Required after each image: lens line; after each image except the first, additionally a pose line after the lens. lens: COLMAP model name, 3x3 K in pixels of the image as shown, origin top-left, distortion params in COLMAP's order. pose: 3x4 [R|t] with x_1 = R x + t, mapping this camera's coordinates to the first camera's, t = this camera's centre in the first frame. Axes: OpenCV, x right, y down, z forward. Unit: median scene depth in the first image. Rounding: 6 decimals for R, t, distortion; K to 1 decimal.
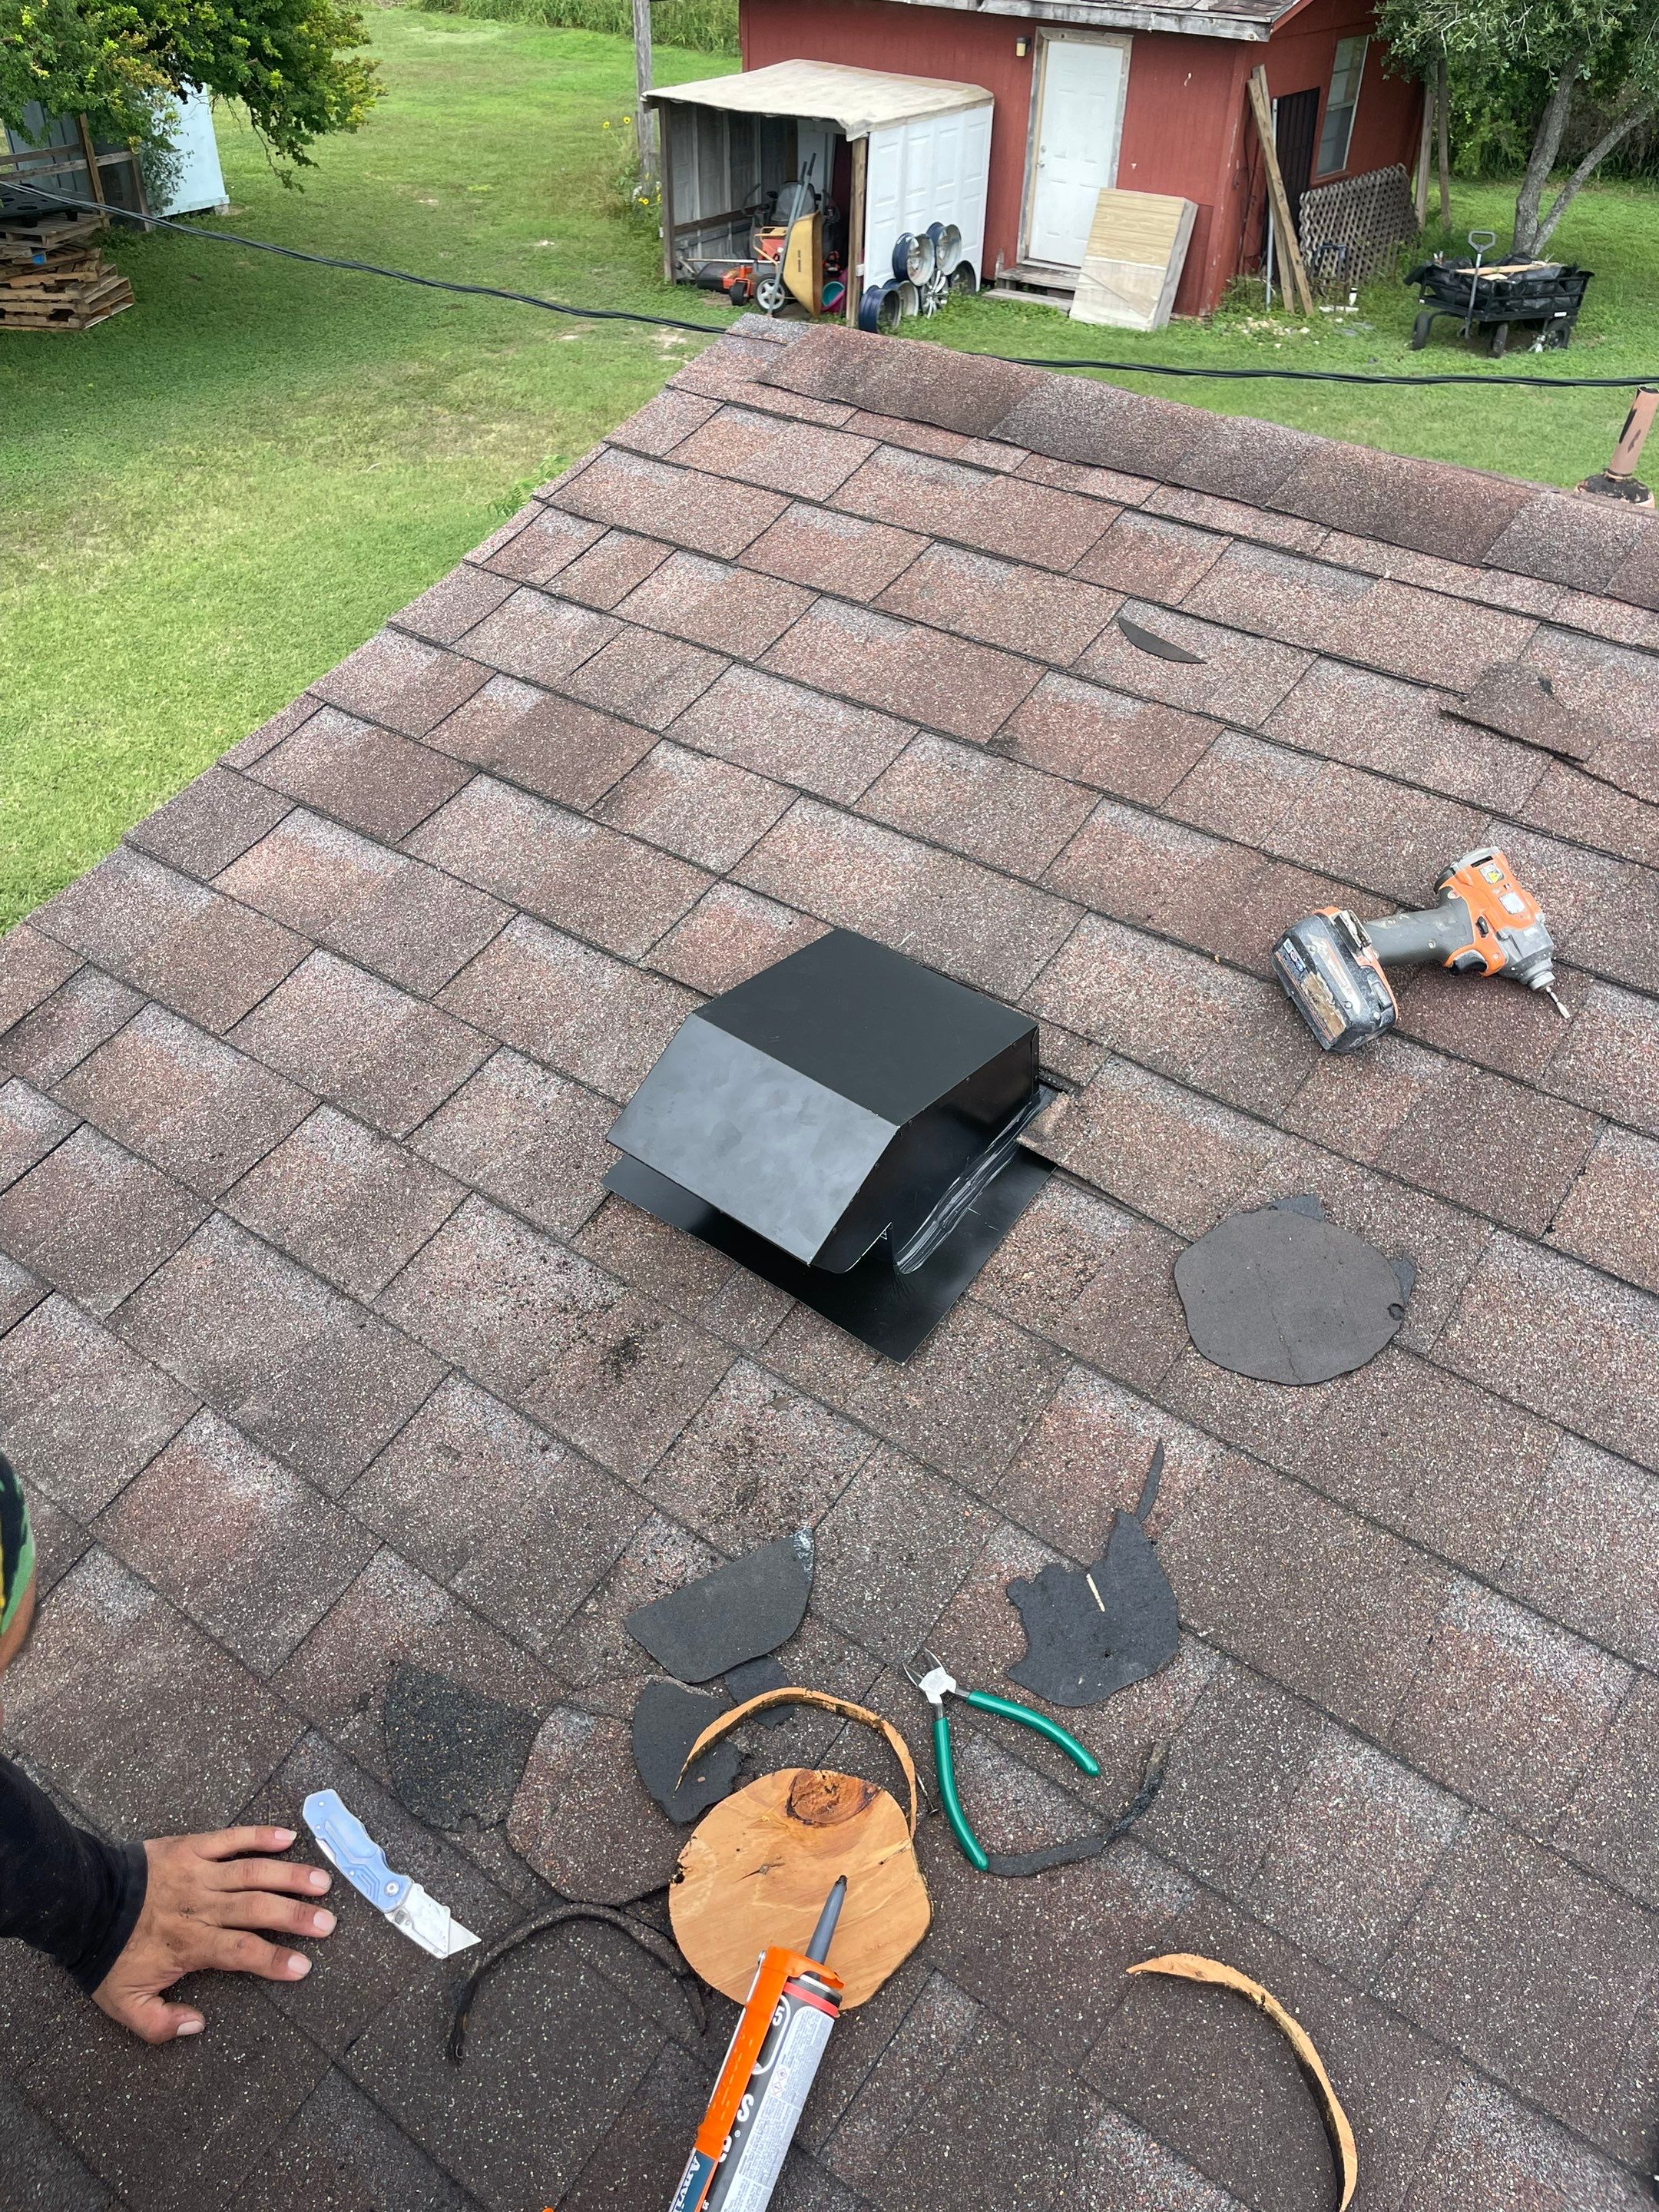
lens RADIAL K [[1679.1, 0, 822.9], [0, 1679.1, 1108.7], [0, 0, 1]] dist [0.078832, -0.111891]
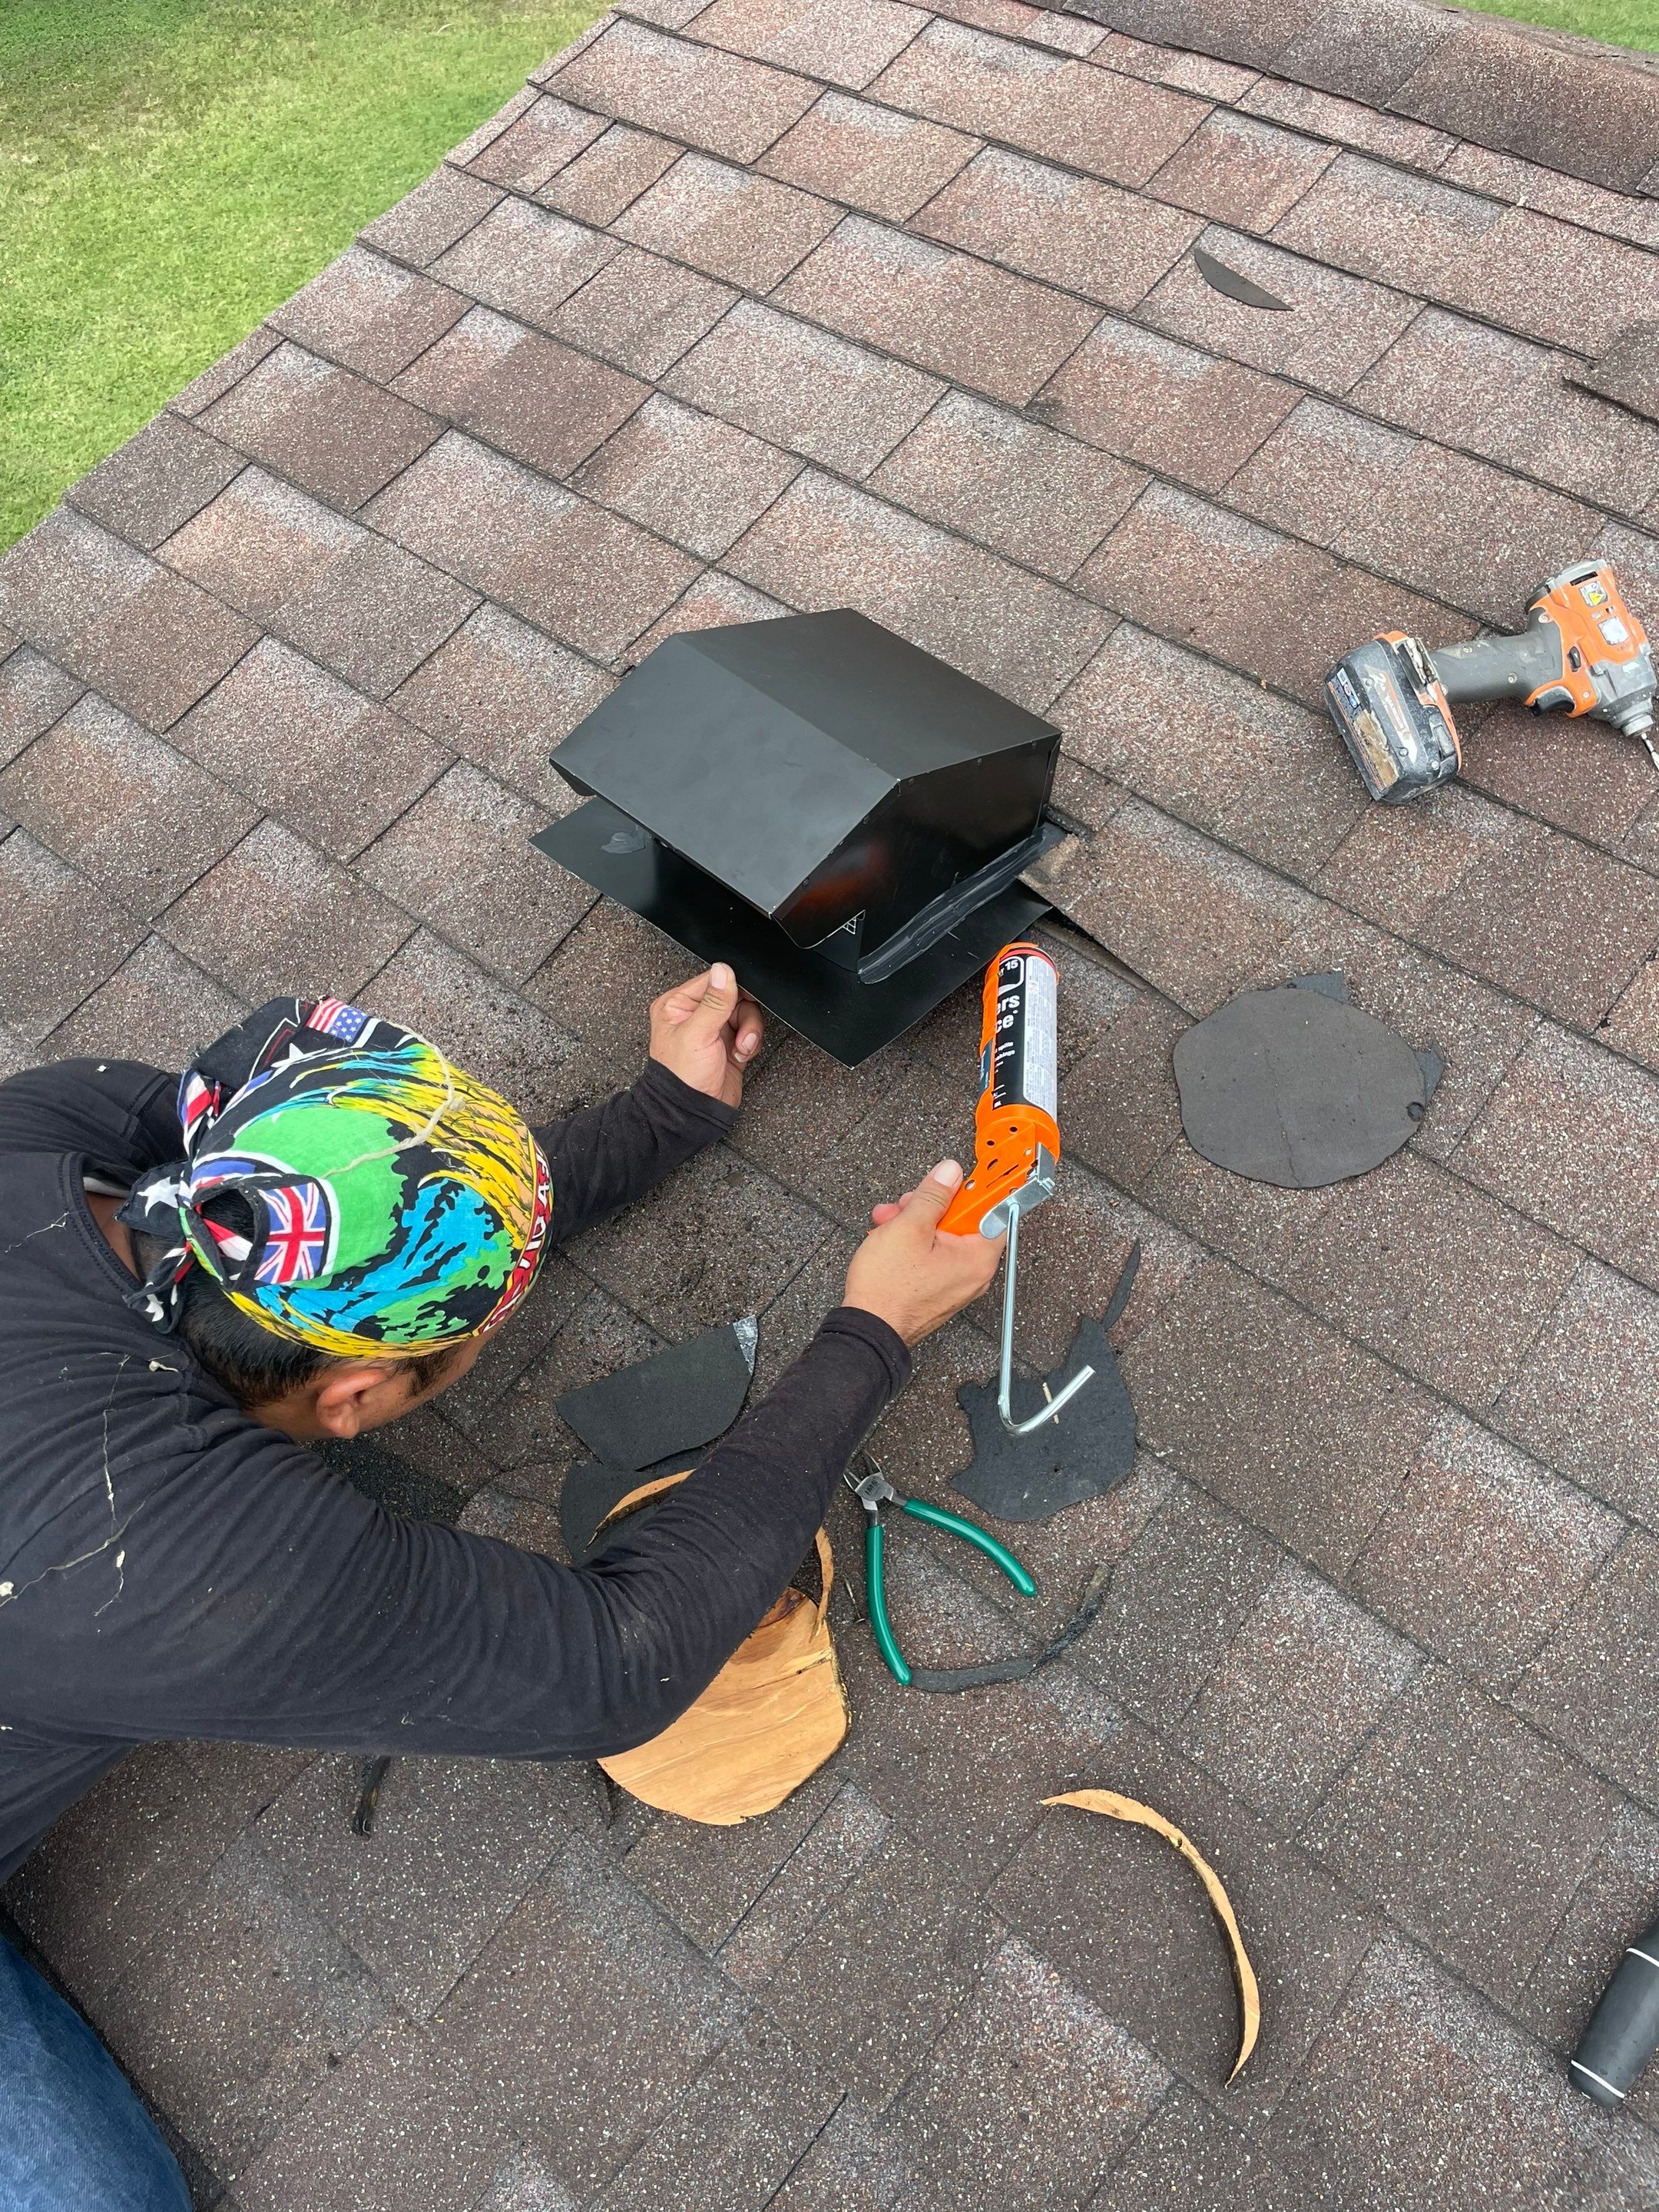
lens RADIAL K [[1679.1, 0, 824.8], [0, 1679.1, 1106.0], [0, 0, 1]] dist [0.078832, -0.111891]
pose [[0.998045, 0.039950, -0.048057, 0.063003], [-0.029468, 0.978975, 0.201839, -0.049147], [0.055110, -0.200028, 0.978239, 0.097691]]
